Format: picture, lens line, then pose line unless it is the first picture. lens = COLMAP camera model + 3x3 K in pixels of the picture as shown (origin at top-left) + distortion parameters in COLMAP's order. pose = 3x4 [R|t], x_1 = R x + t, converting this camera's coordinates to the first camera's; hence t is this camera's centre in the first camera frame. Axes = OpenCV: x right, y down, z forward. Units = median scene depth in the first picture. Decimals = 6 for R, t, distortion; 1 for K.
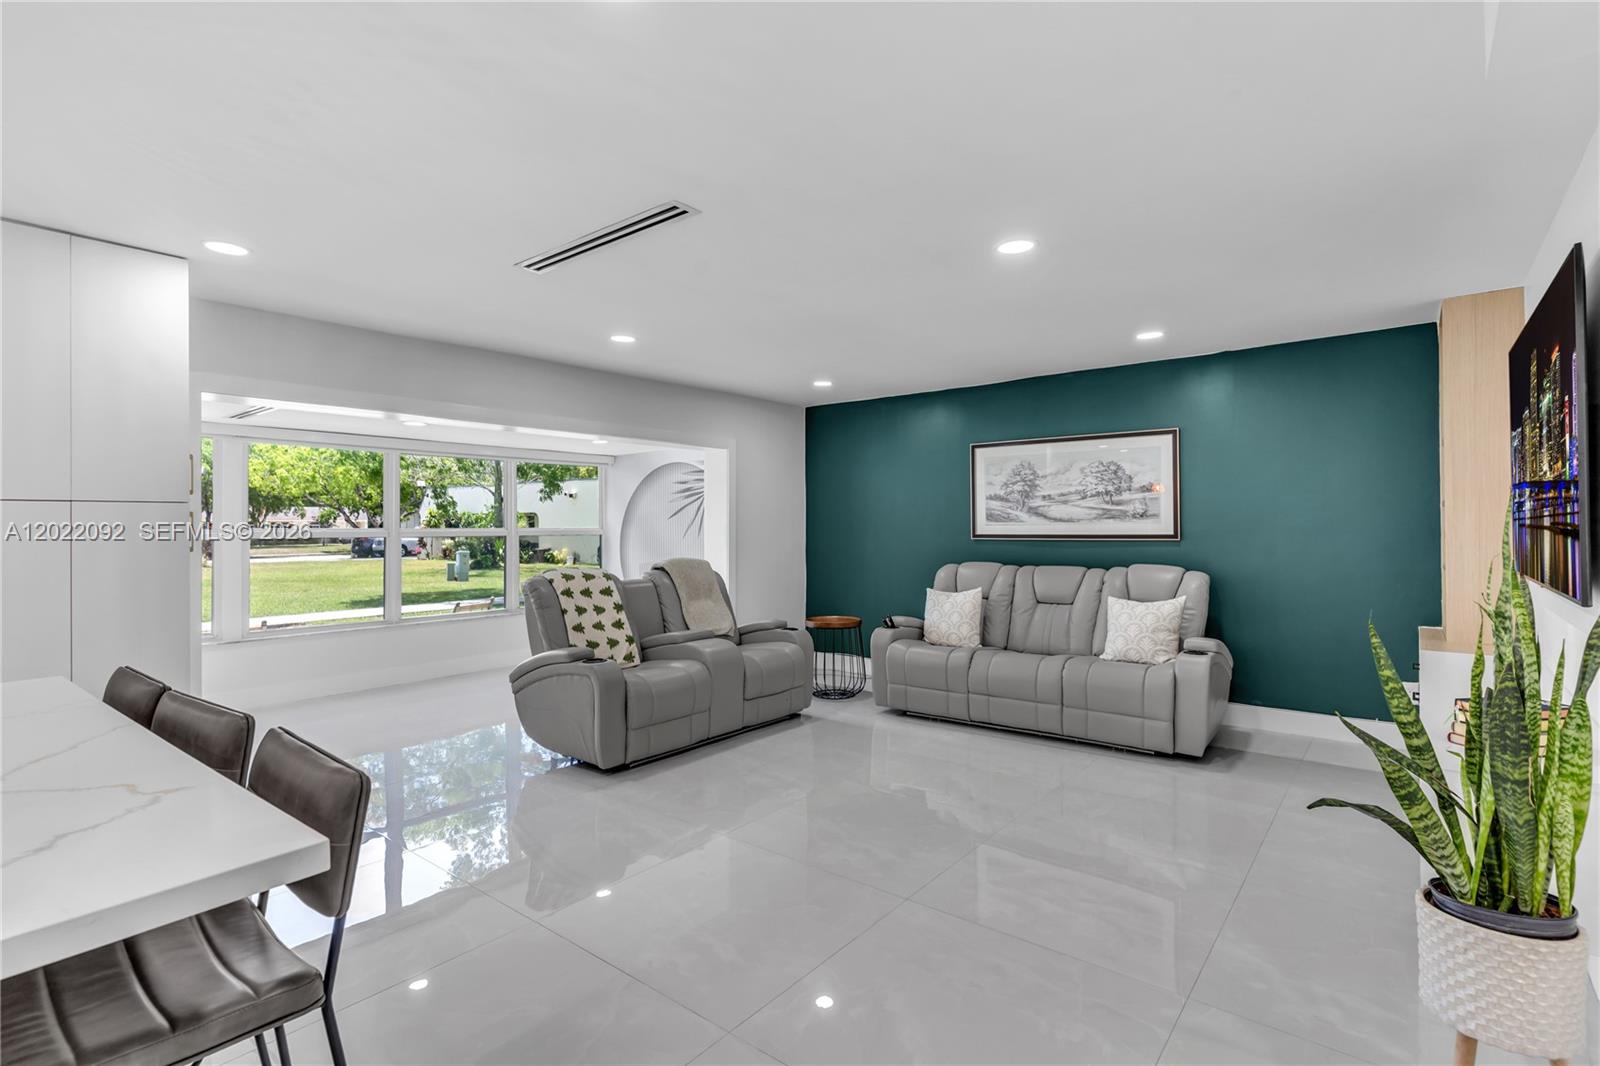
lens RADIAL K [[770.5, 0, 793.1], [0, 770.5, 527.5], [0, 0, 1]] dist [0.015708, 0.001355]
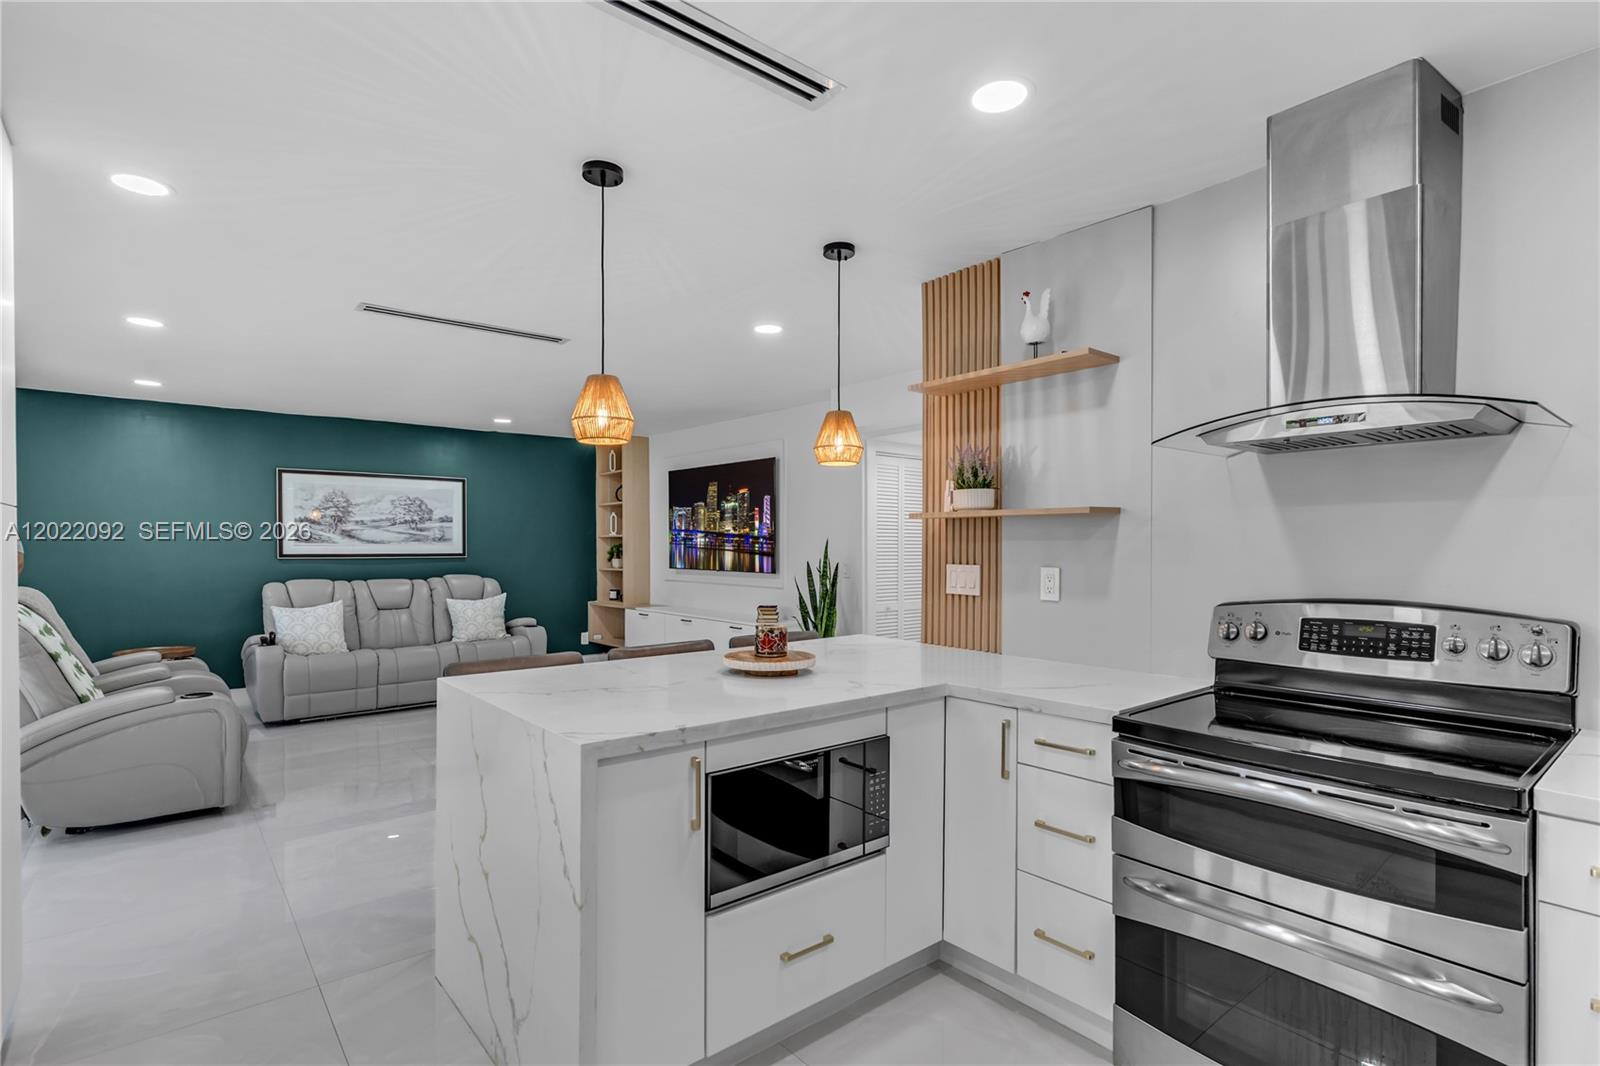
lens RADIAL K [[770.5, 0, 797.9], [0, 770.5, 560.3], [0, 0, 1]] dist [0.015708, 0.001355]
pose [[0.207452, -0.012095, 0.978170, -0.708674], [-0.003098, 0.999910, 0.013021, 0.001632], [-0.978240, -0.005731, 0.207396, 0.094420]]
